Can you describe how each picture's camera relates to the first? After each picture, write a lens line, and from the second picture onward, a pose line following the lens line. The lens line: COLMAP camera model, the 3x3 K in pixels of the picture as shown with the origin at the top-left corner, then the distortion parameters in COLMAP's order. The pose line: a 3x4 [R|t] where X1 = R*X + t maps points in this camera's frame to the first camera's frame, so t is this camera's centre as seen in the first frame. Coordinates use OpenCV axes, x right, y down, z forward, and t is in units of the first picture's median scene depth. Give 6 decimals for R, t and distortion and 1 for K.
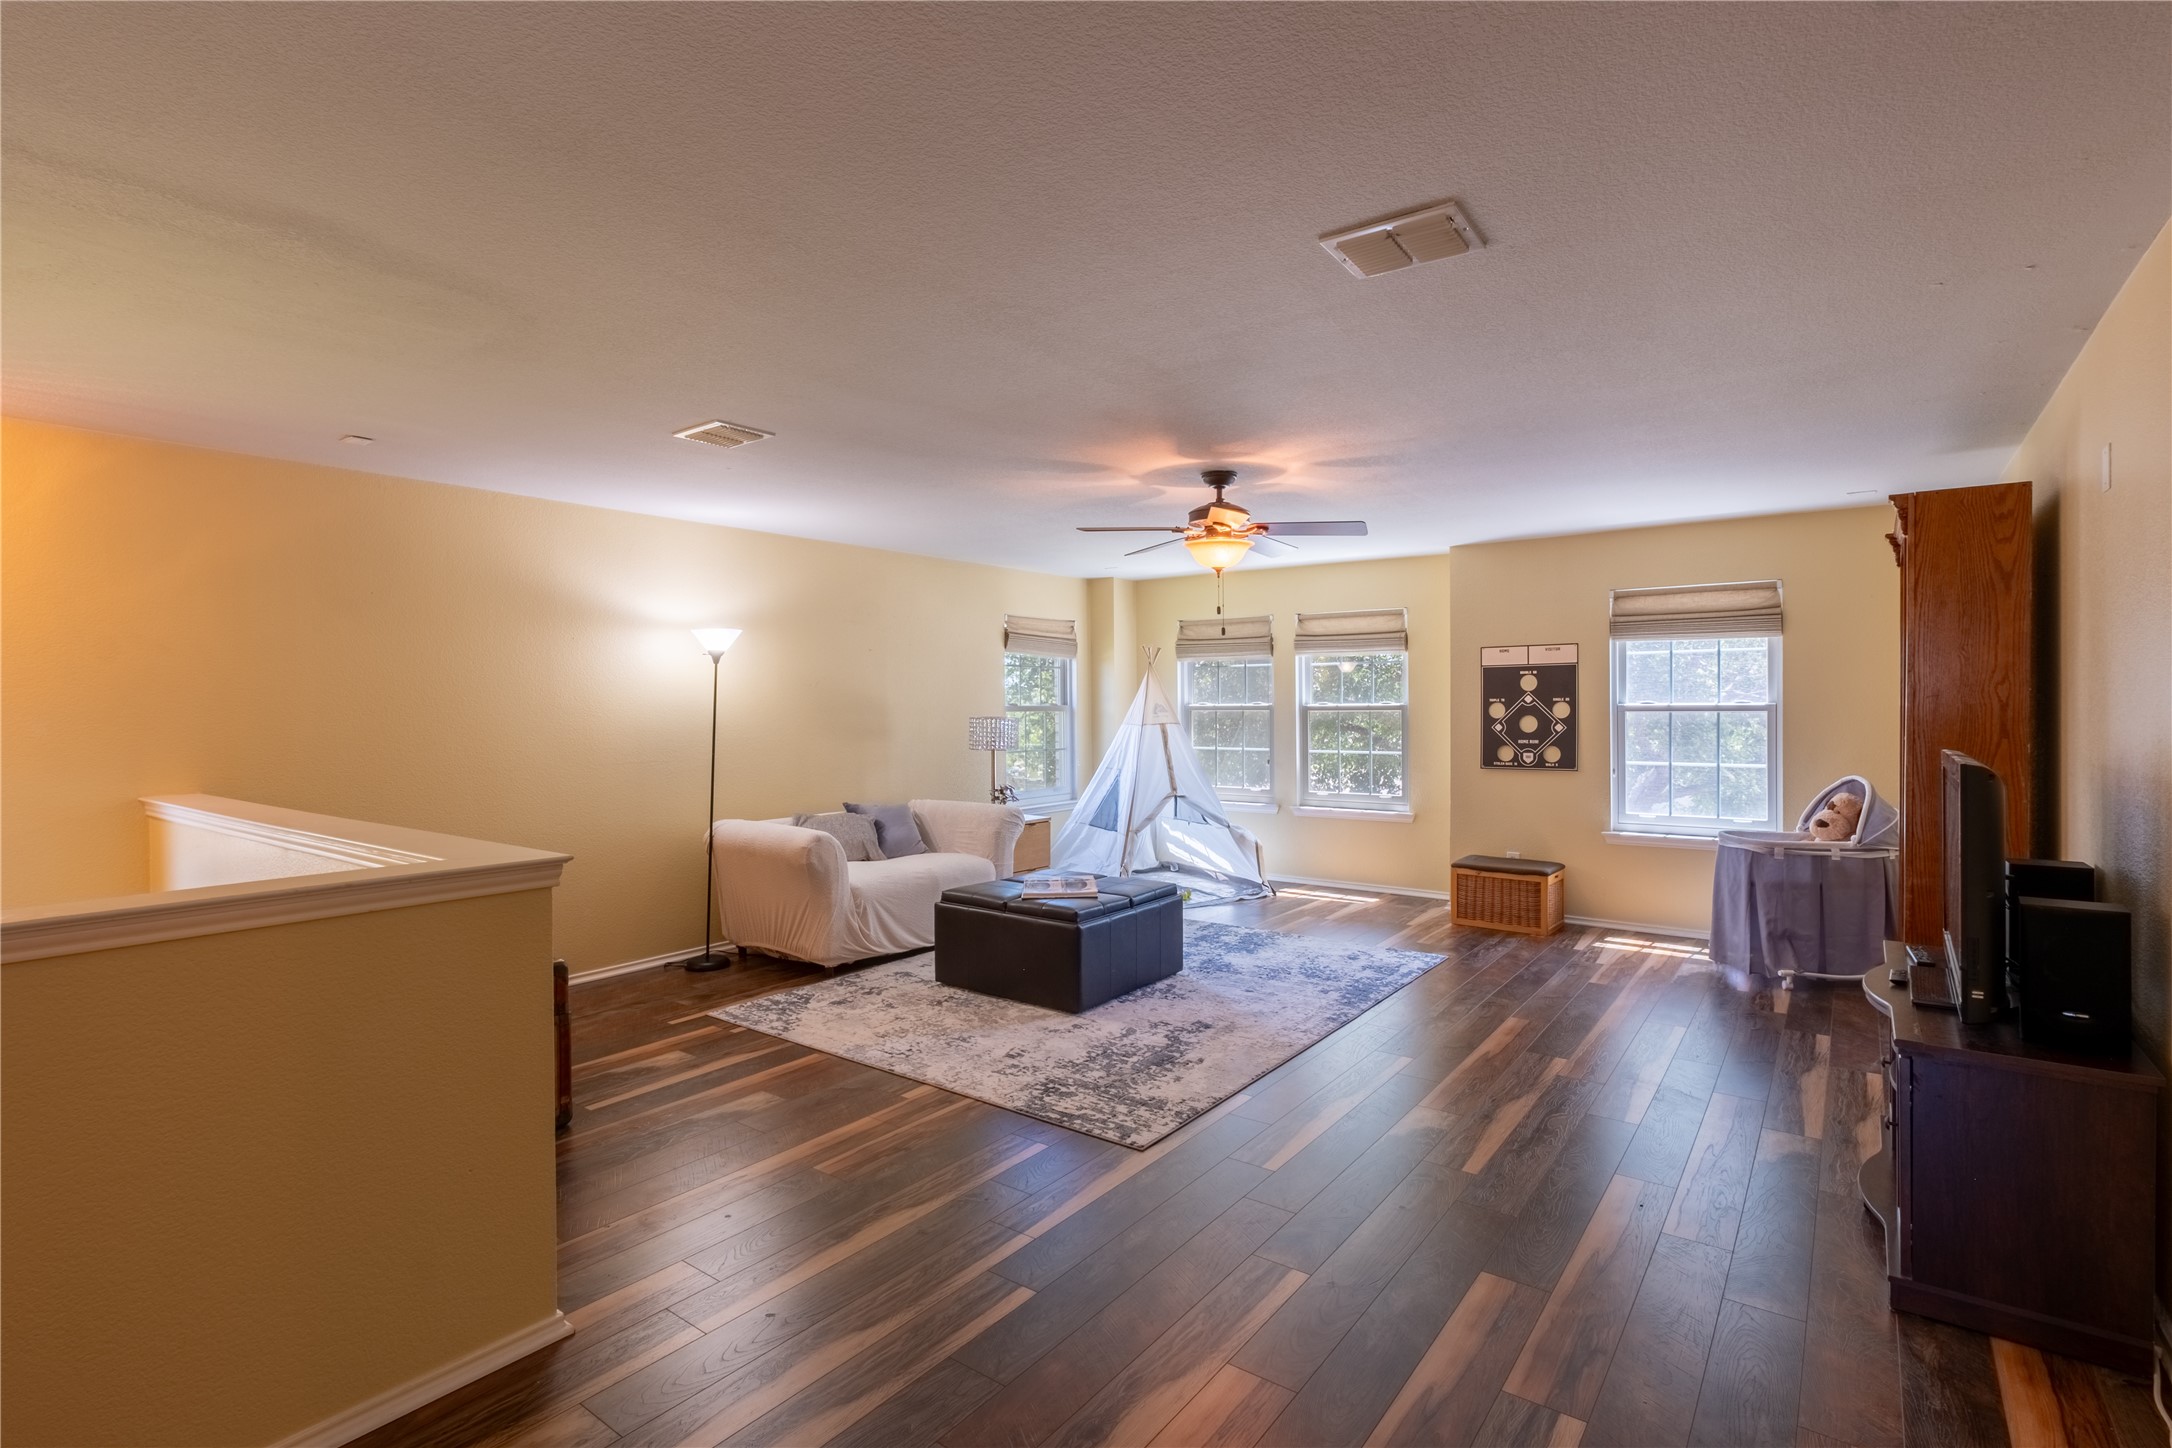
lens RADIAL K [[1042.0, 0, 1107.0], [0, 1042.0, 716.9], [0, 0, 1]] dist [-0.005241, -0.000435]
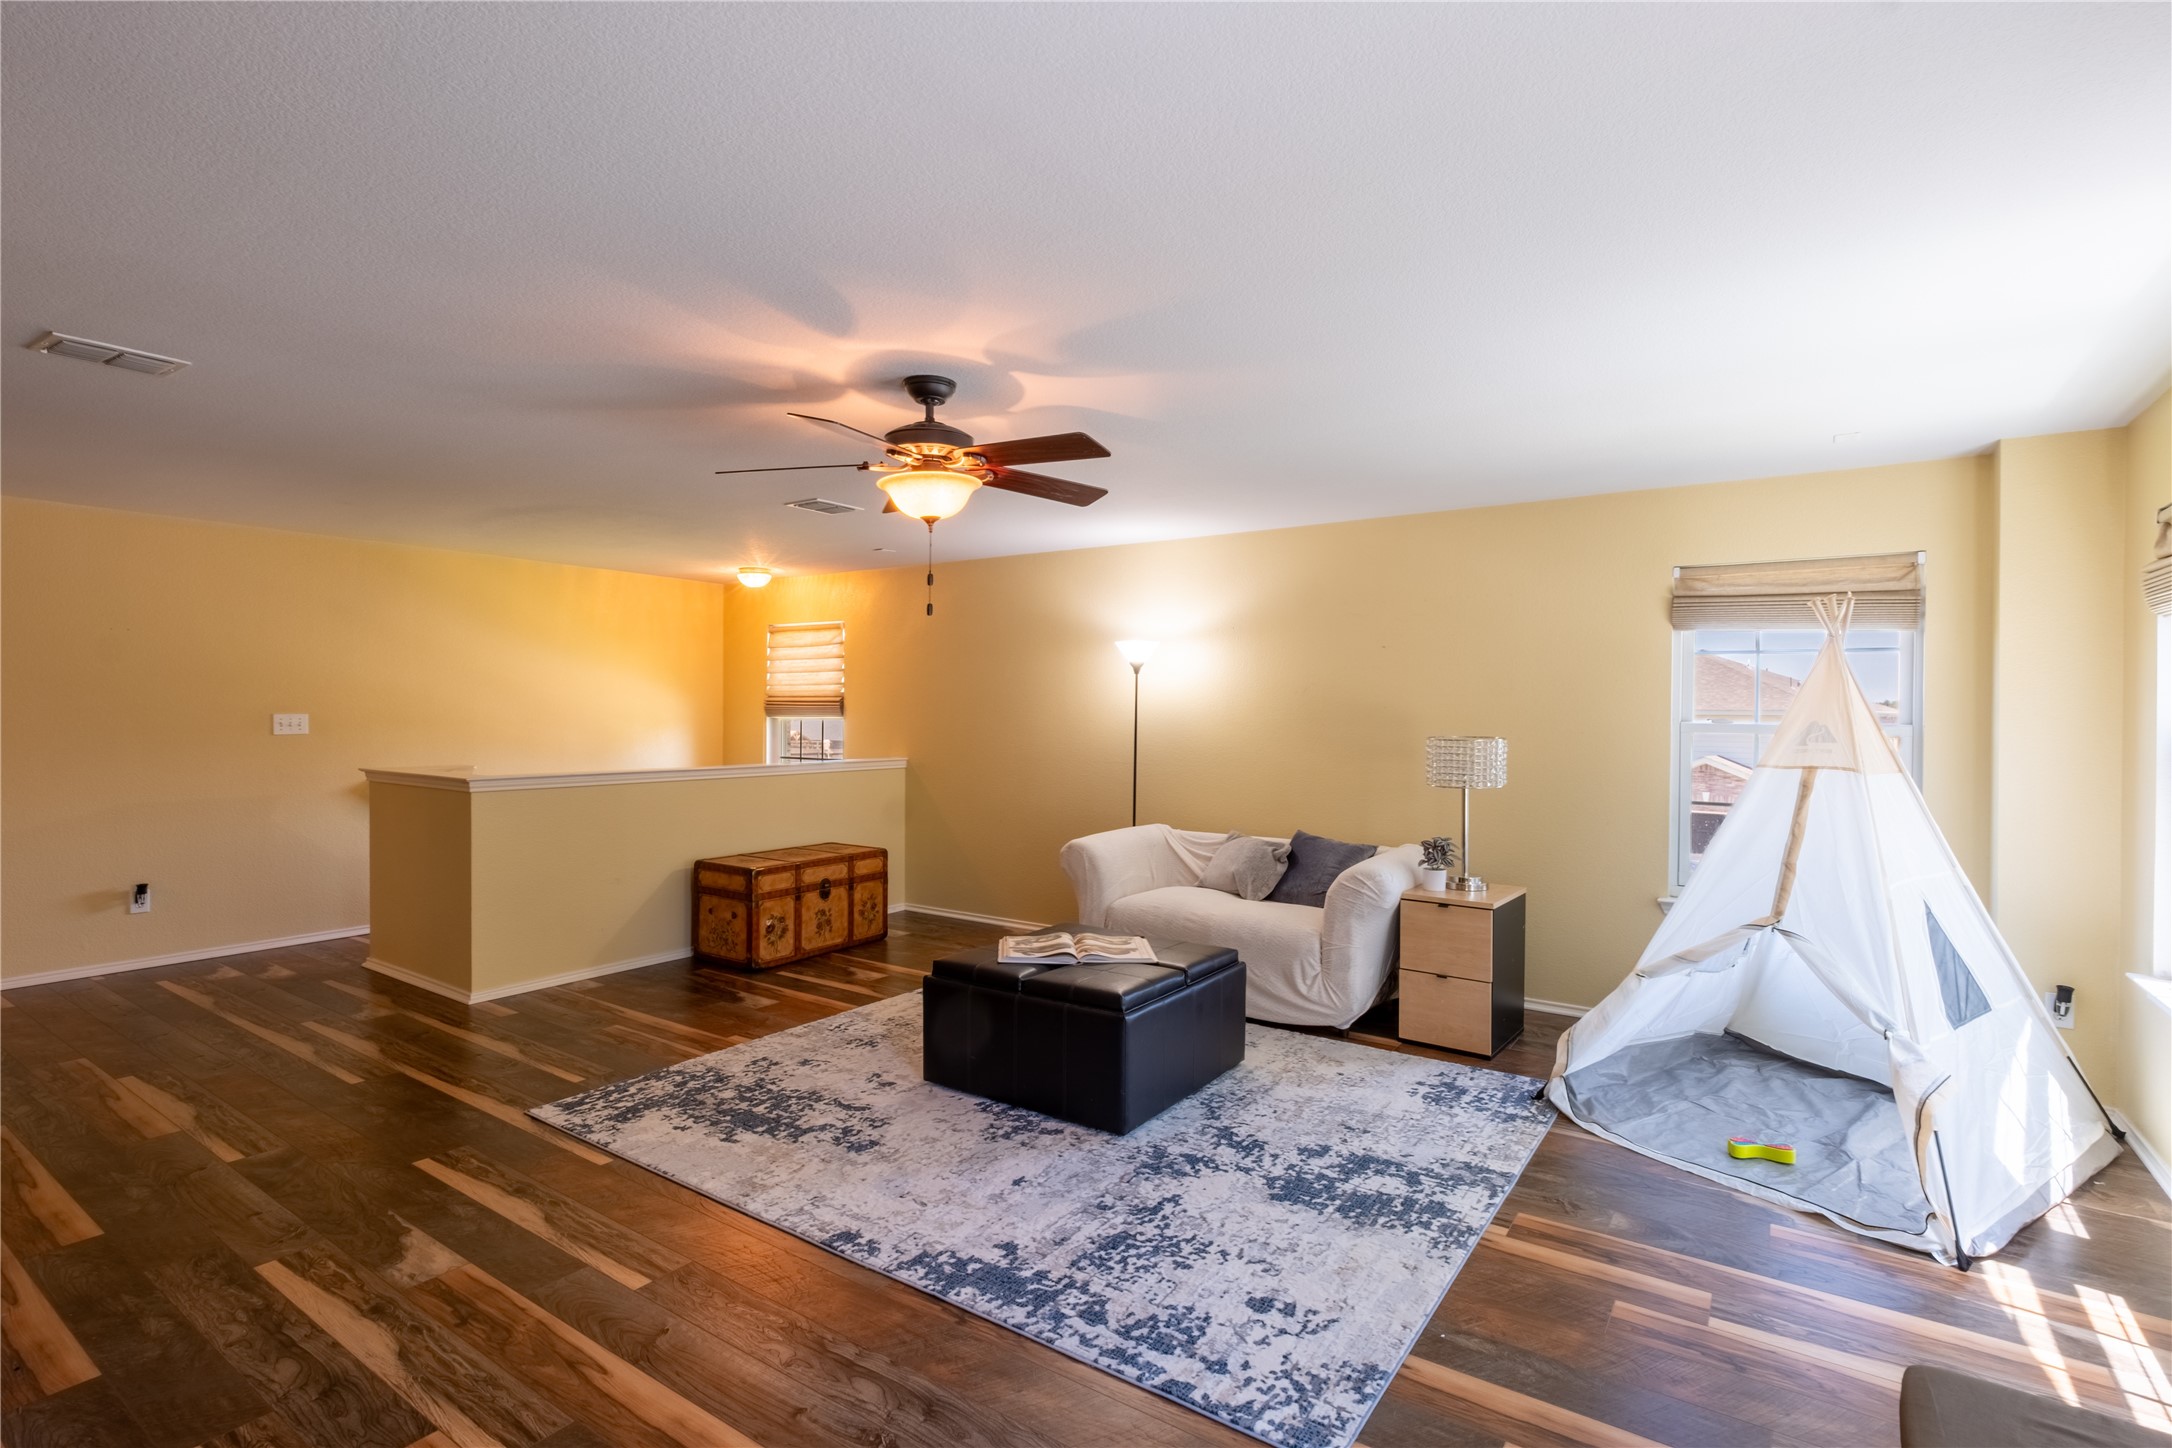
lens RADIAL K [[1042.0, 0, 1107.0], [0, 1042.0, 716.9], [0, 0, 1]] dist [-0.005241, -0.000435]
pose [[0.026283, 0.011051, -0.999593, 0.880811], [-0.024346, 0.999649, 0.010411, -0.022716], [0.999358, 0.024062, 0.026543, 1.211472]]
